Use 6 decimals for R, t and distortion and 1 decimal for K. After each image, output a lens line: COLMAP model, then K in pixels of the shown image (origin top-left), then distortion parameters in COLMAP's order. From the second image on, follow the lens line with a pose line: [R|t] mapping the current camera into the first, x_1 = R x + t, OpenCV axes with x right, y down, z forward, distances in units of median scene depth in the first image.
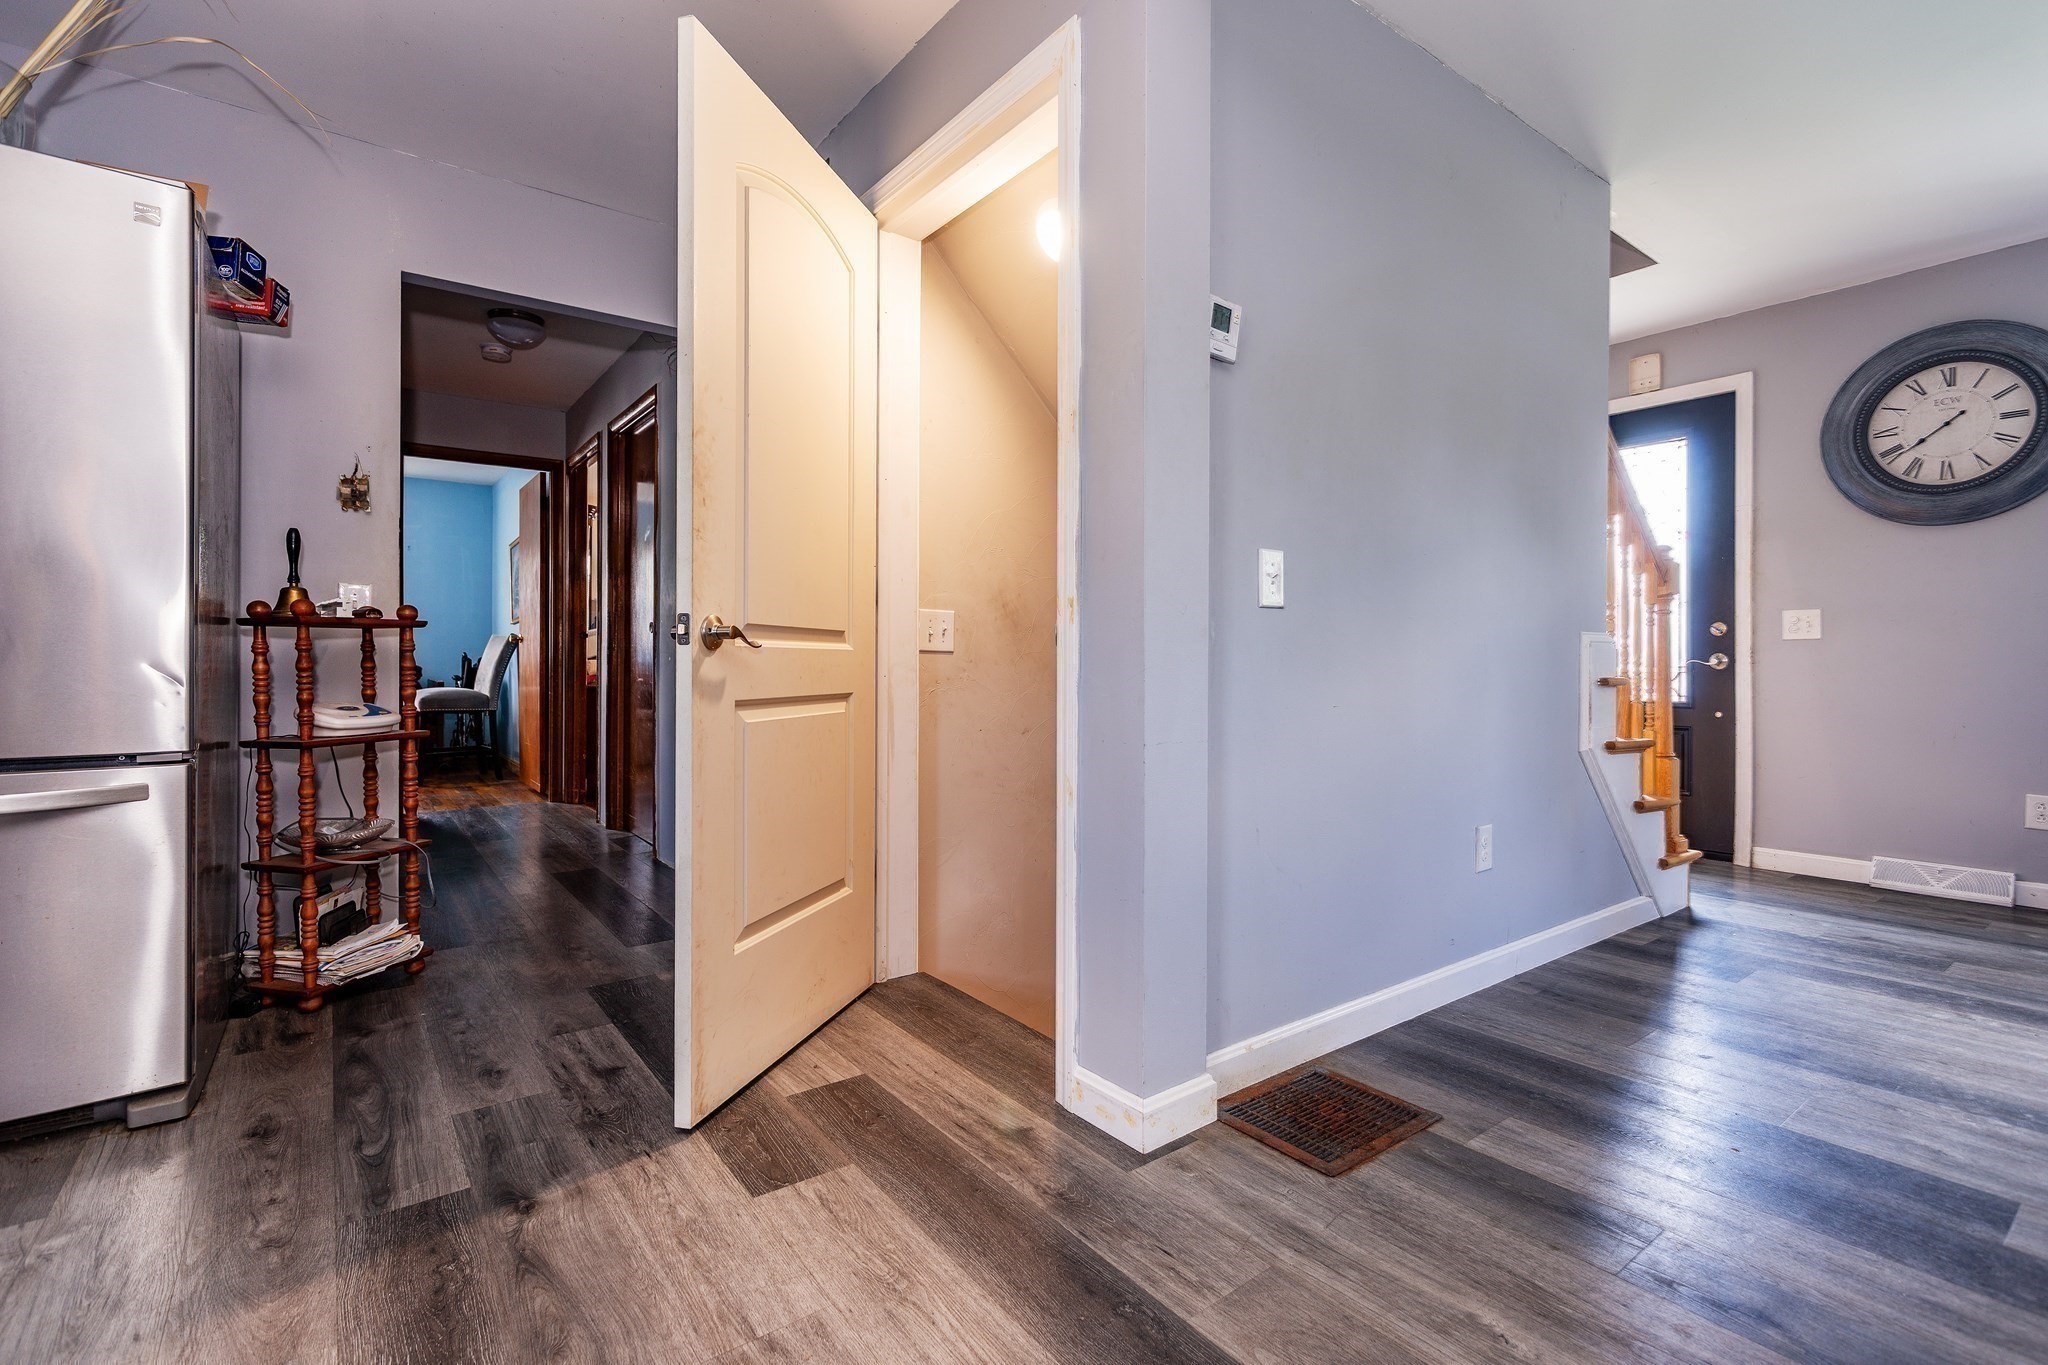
lens RADIAL K [[939.8, 0, 1032.1], [0, 939.8, 669.1], [0, 0, 1]] dist [-0.002495, -0.000626]
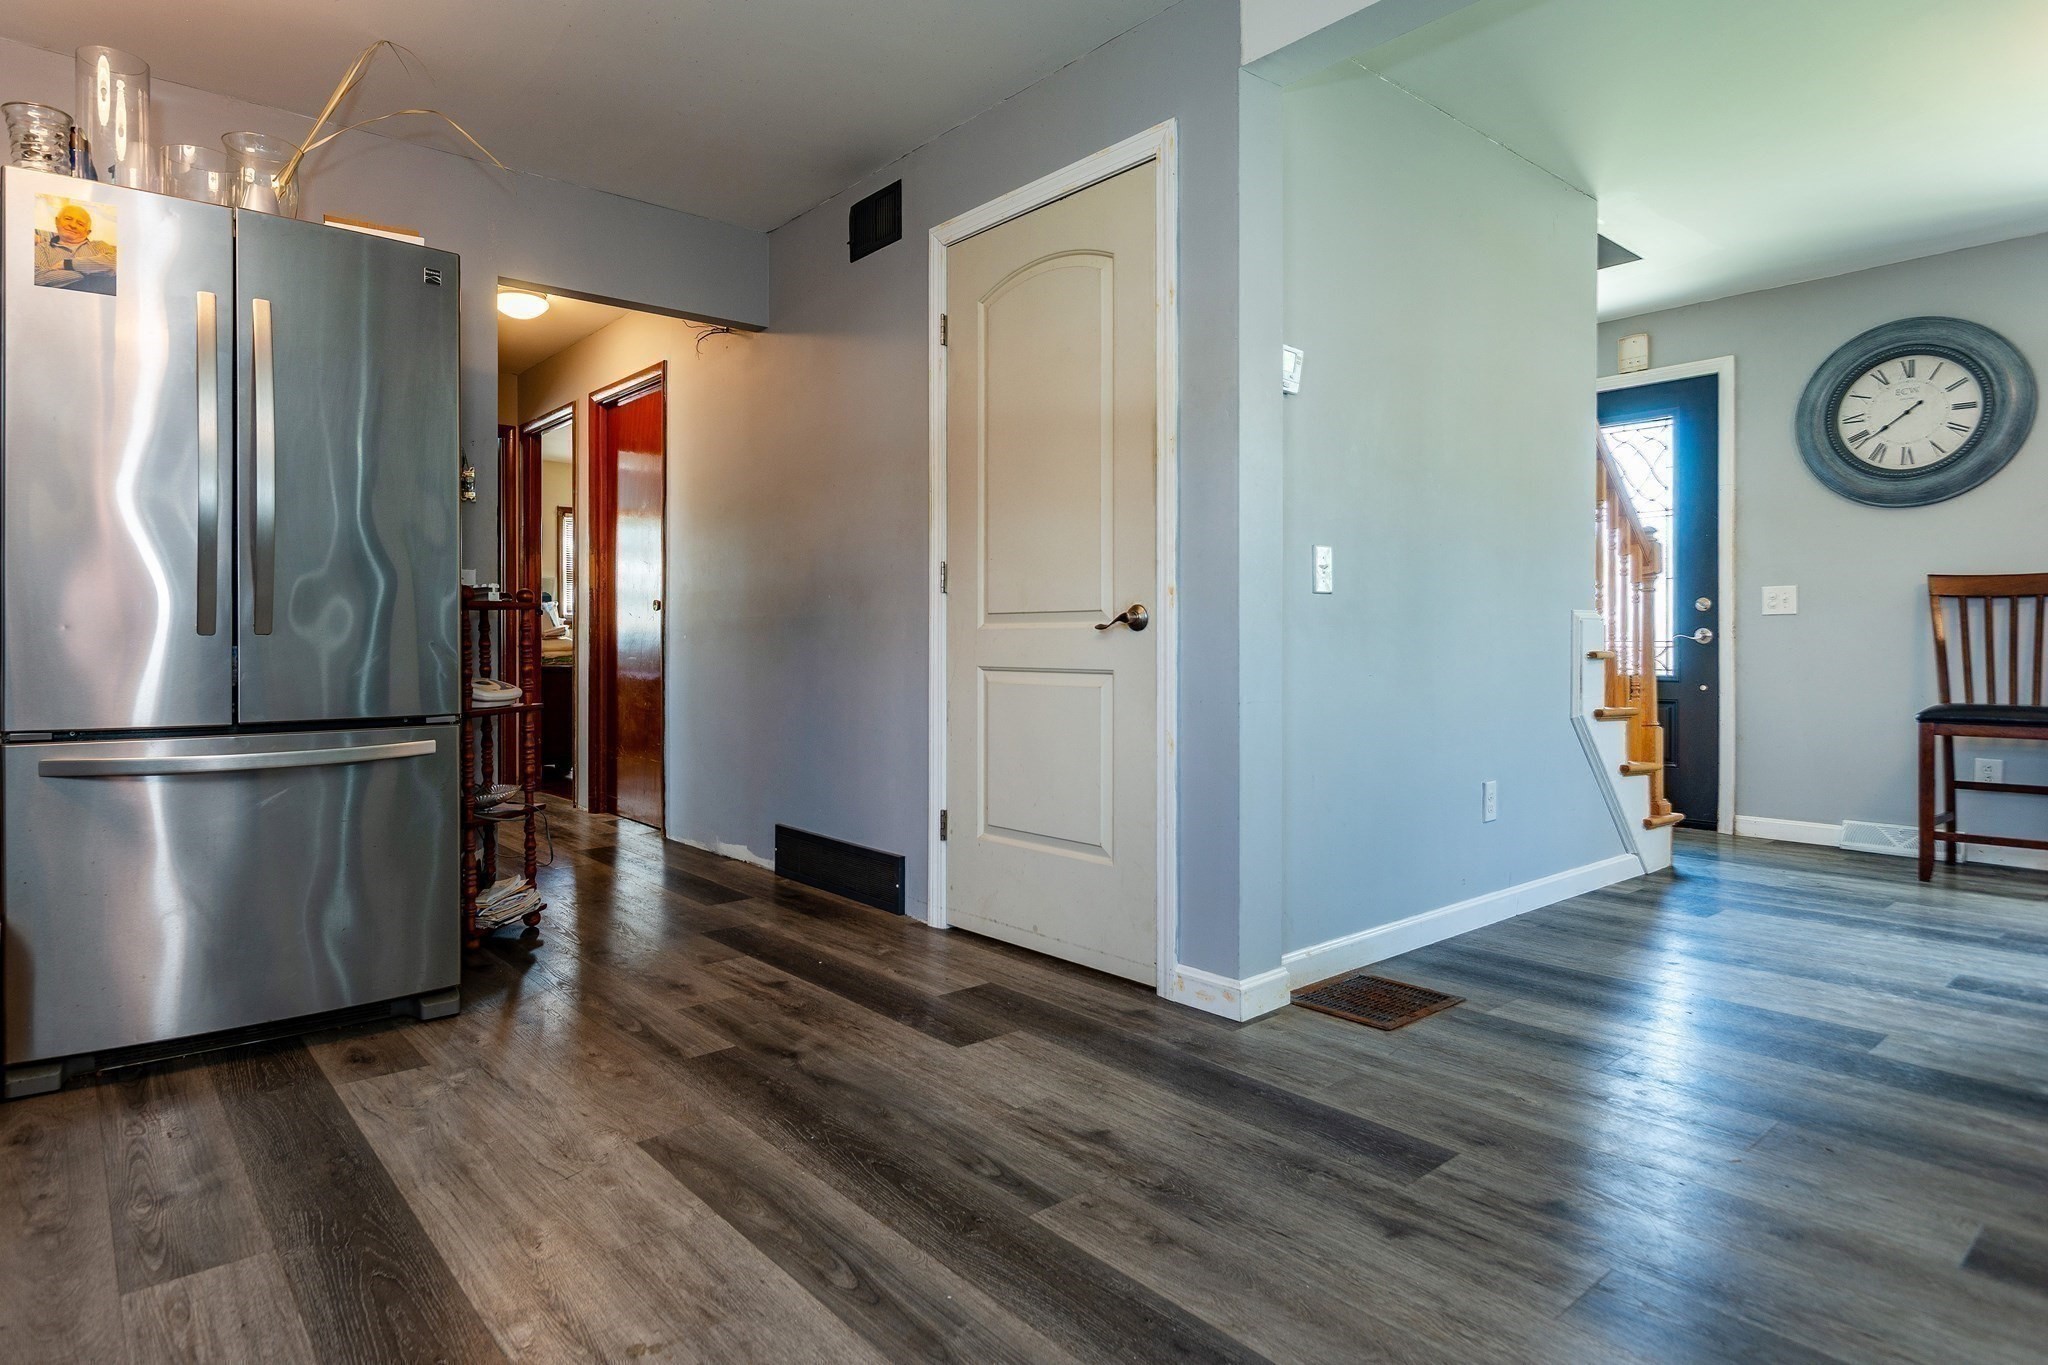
lens RADIAL K [[1142.4, 0, 969.9], [0, 1142.4, 648.7], [0, 0, 1]] dist [-0.005027, -0.000847]
pose [[0.999088, -0.003677, 0.042552, -0.163034], [0.003605, 0.999992, 0.001765, 0.001076], [-0.042558, -0.001610, 0.999093, -0.279924]]
